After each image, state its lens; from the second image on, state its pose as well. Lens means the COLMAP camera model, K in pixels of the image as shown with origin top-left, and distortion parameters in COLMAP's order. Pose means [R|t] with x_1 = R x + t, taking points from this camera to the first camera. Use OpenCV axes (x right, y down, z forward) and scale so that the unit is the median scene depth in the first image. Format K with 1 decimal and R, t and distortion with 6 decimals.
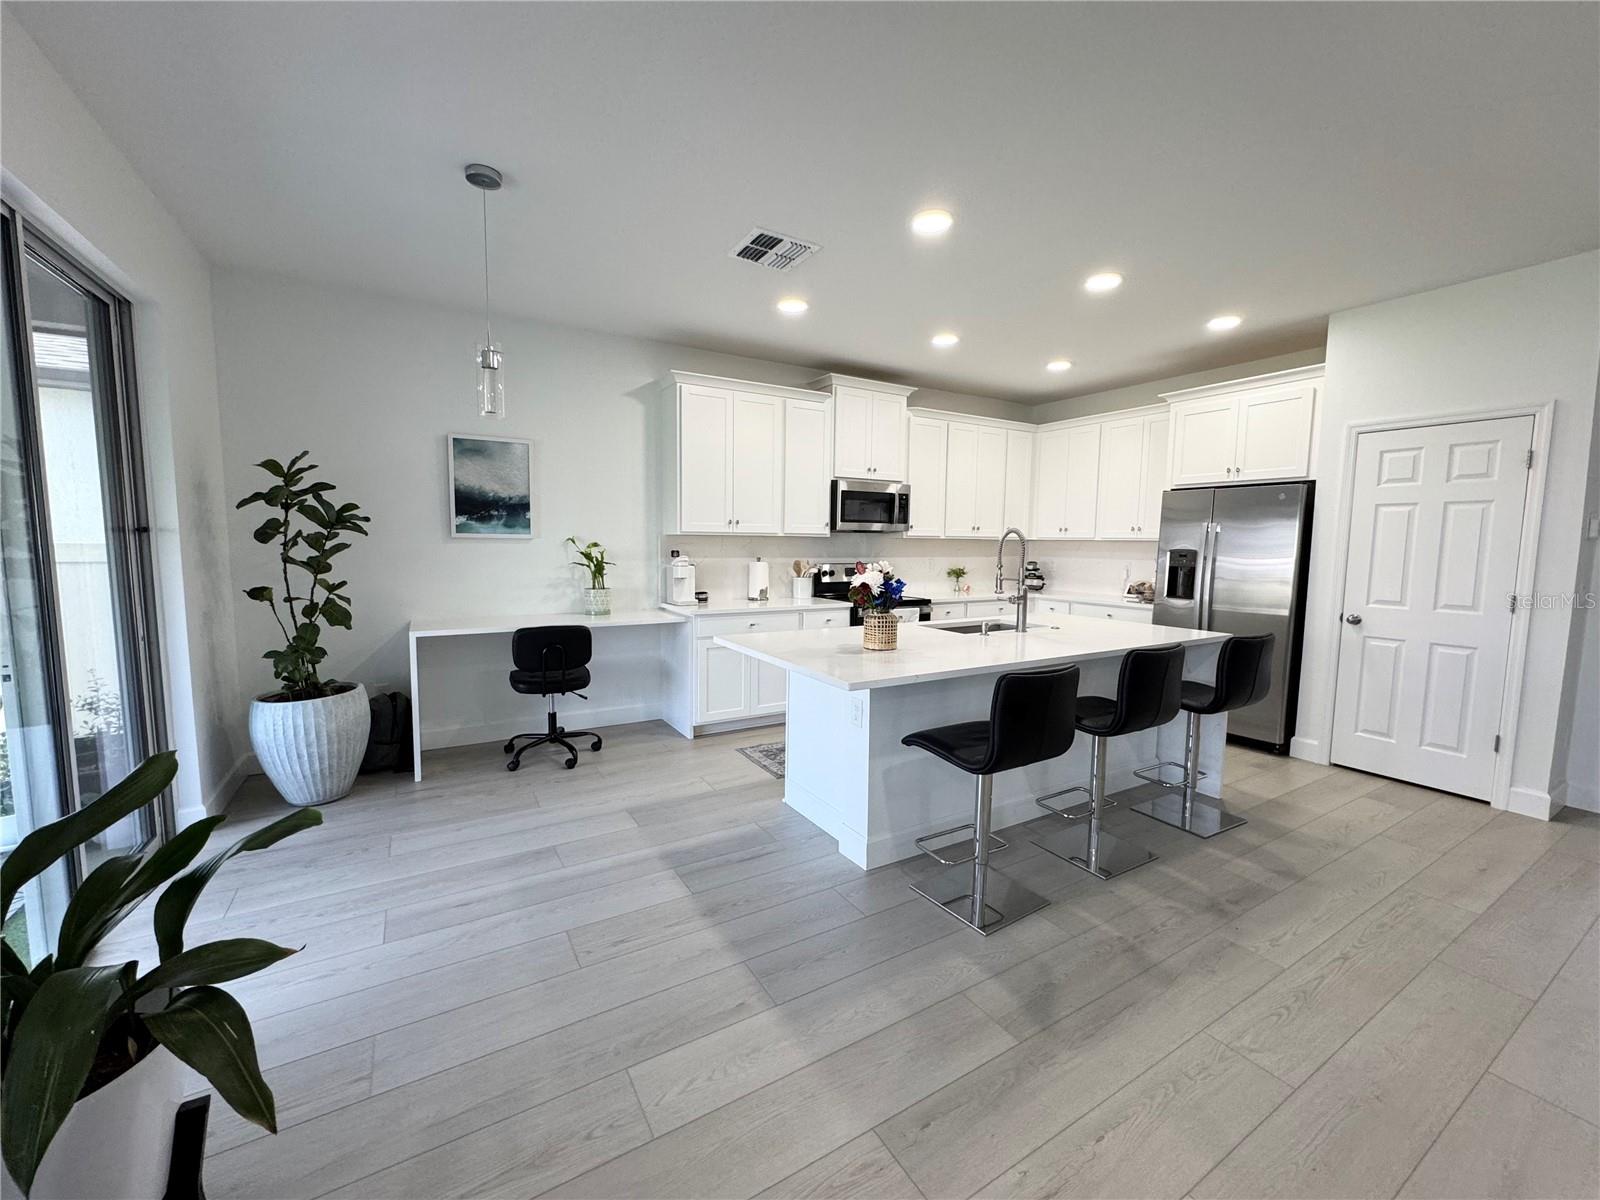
lens RADIAL K [[635.2, 0, 798.0], [0, 635.2, 603.2], [0, 0, 1]] dist [-0.008570, 0.000153]
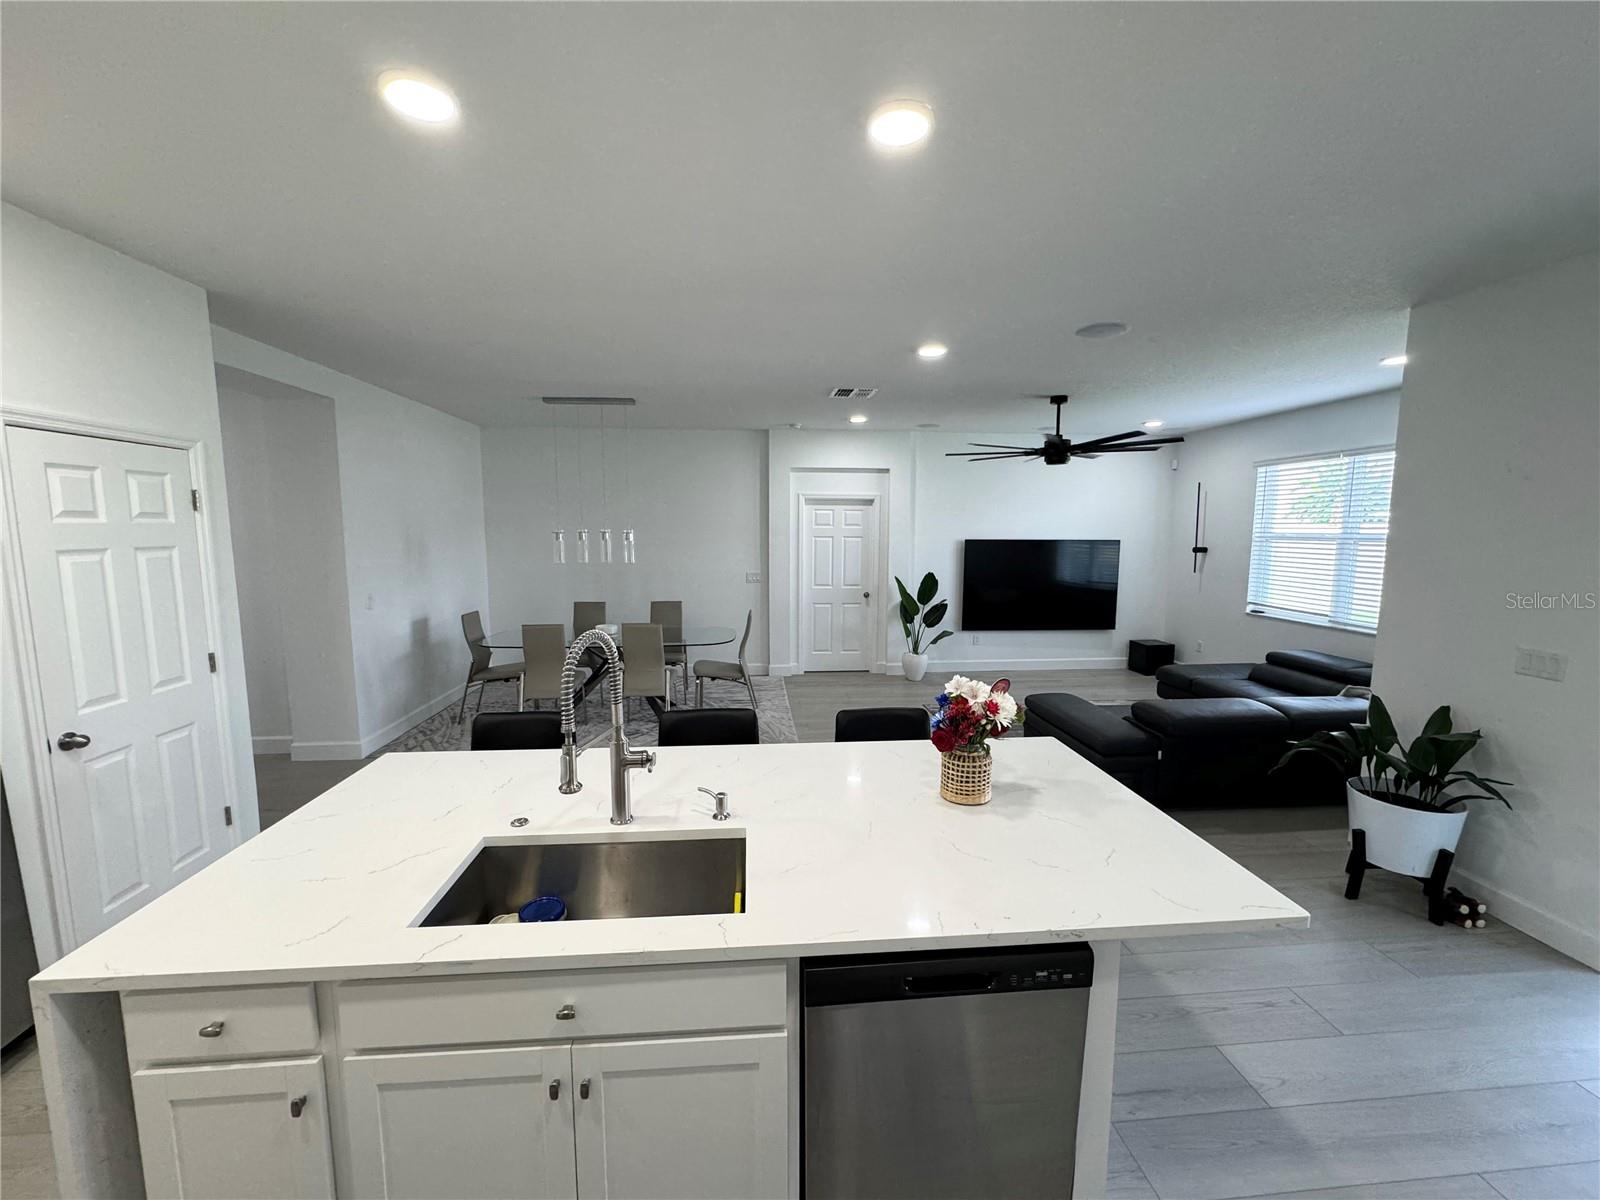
lens RADIAL K [[635.2, 0, 798.0], [0, 635.2, 603.2], [0, 0, 1]] dist [-0.008570, 0.000153]
pose [[-0.900268, -0.062456, 0.430832, 0.009847], [0.029242, 0.978744, 0.202989, -0.208030], [-0.434352, 0.195343, -0.879306, 1.222670]]
